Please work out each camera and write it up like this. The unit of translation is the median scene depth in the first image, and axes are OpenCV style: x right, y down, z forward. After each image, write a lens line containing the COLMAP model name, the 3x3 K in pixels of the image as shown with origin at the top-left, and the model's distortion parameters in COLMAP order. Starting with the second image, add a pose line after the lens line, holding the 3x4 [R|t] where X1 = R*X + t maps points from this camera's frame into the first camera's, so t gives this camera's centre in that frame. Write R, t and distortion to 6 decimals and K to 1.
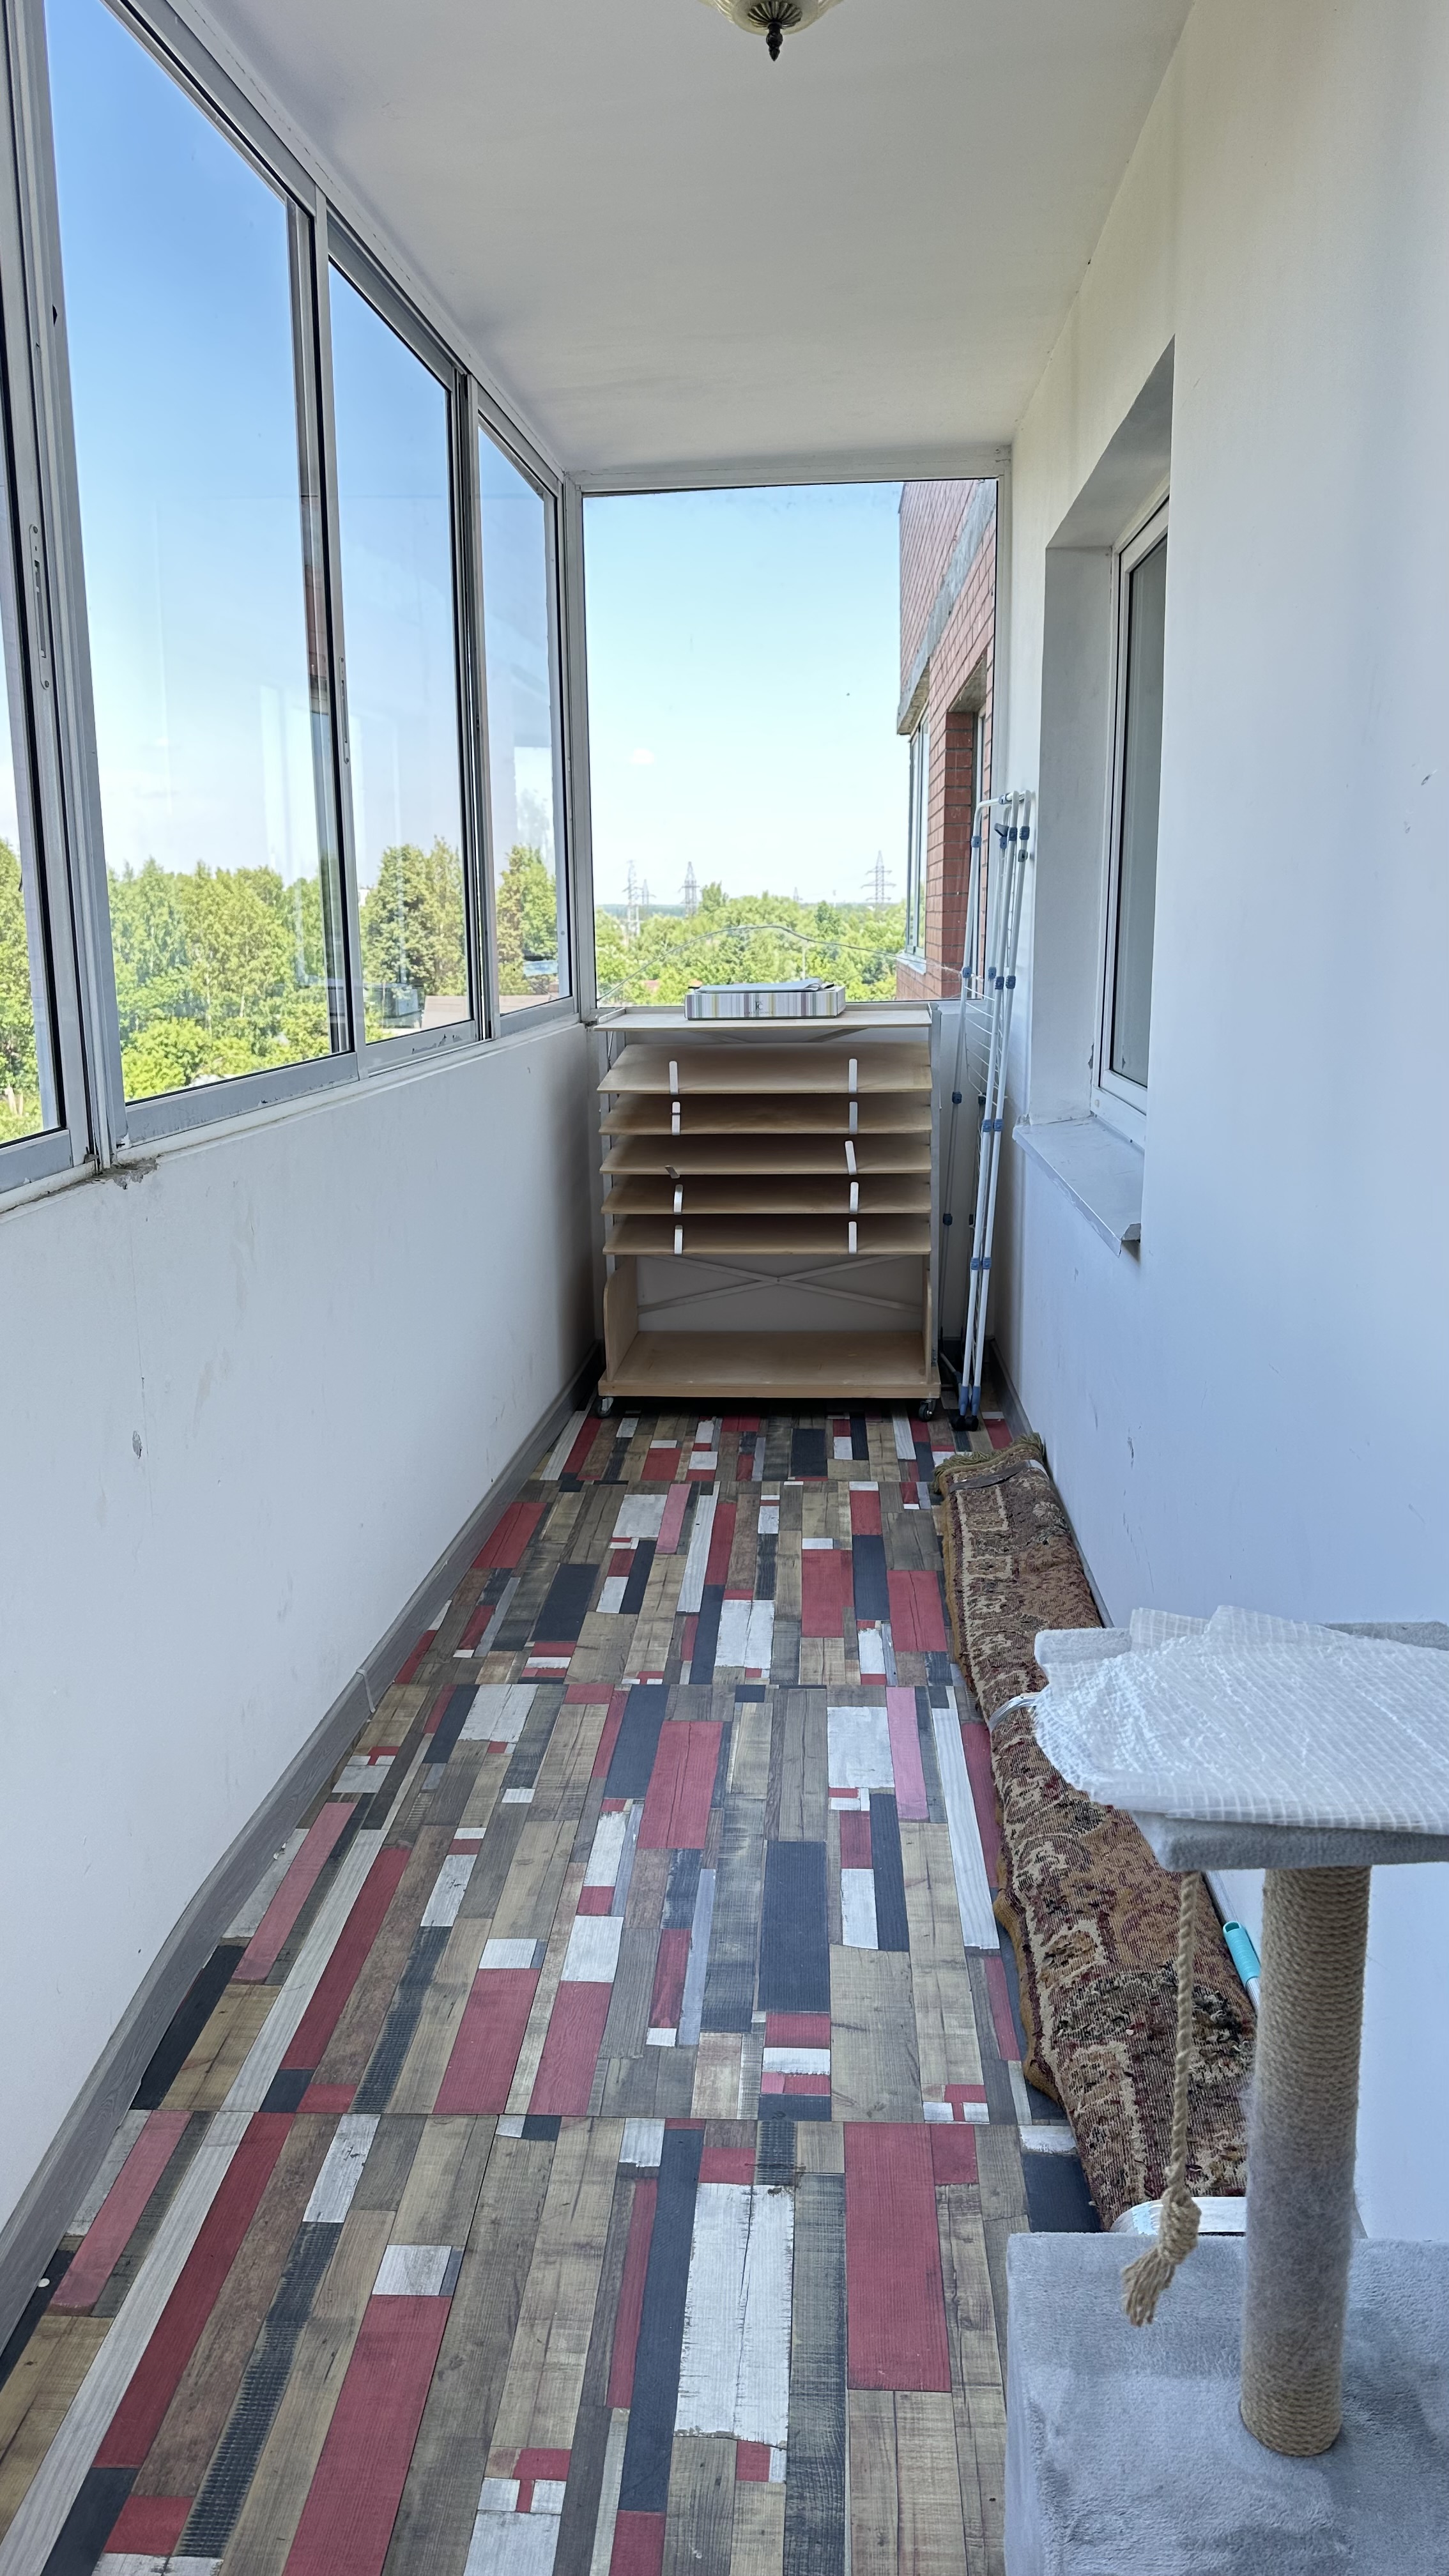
lens RADIAL K [[1761.3, 0, 717.7], [0, 1761.3, 1285.9], [0, 0, 1]] dist [-0.003791, -0.003191]
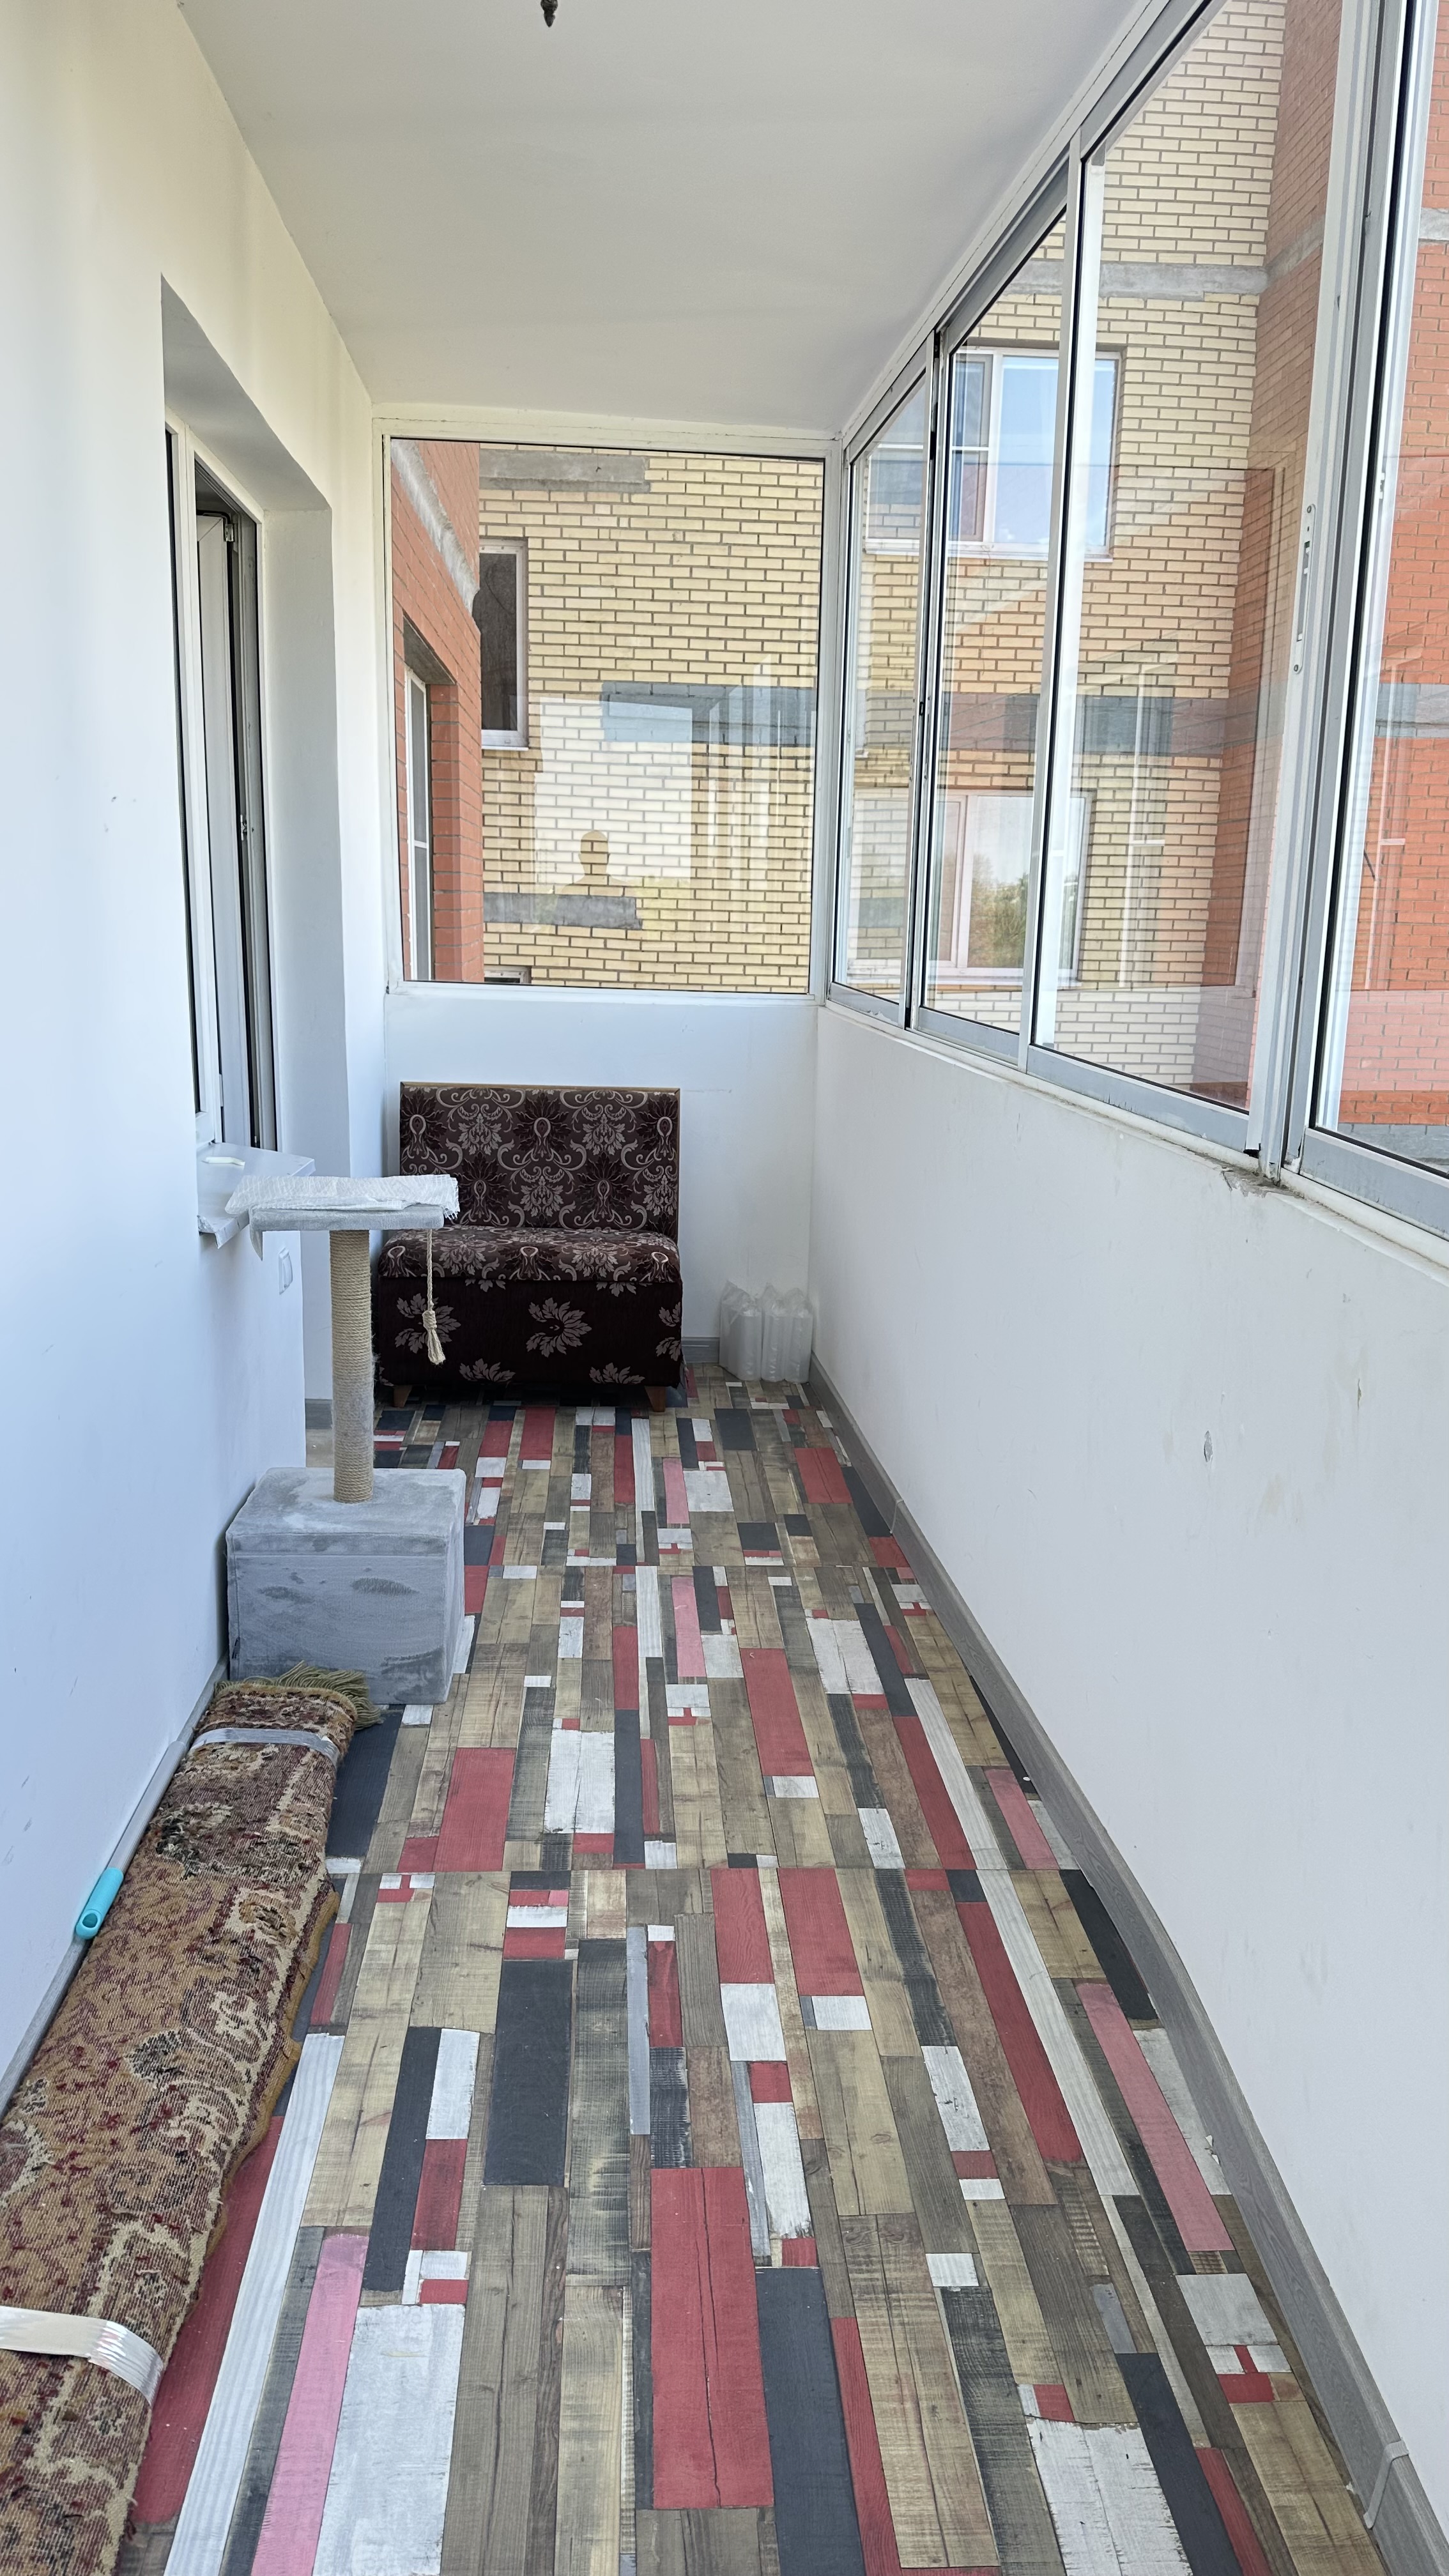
lens RADIAL K [[1761.3, 0, 717.7], [0, 1761.3, 1285.9], [0, 0, 1]] dist [-0.003791, -0.003191]
pose [[-0.993321, 0.011603, -0.114799, 0.052492], [-0.036291, 0.913020, 0.406297, -0.374268], [0.109528, 0.407750, -0.906501, 1.795749]]
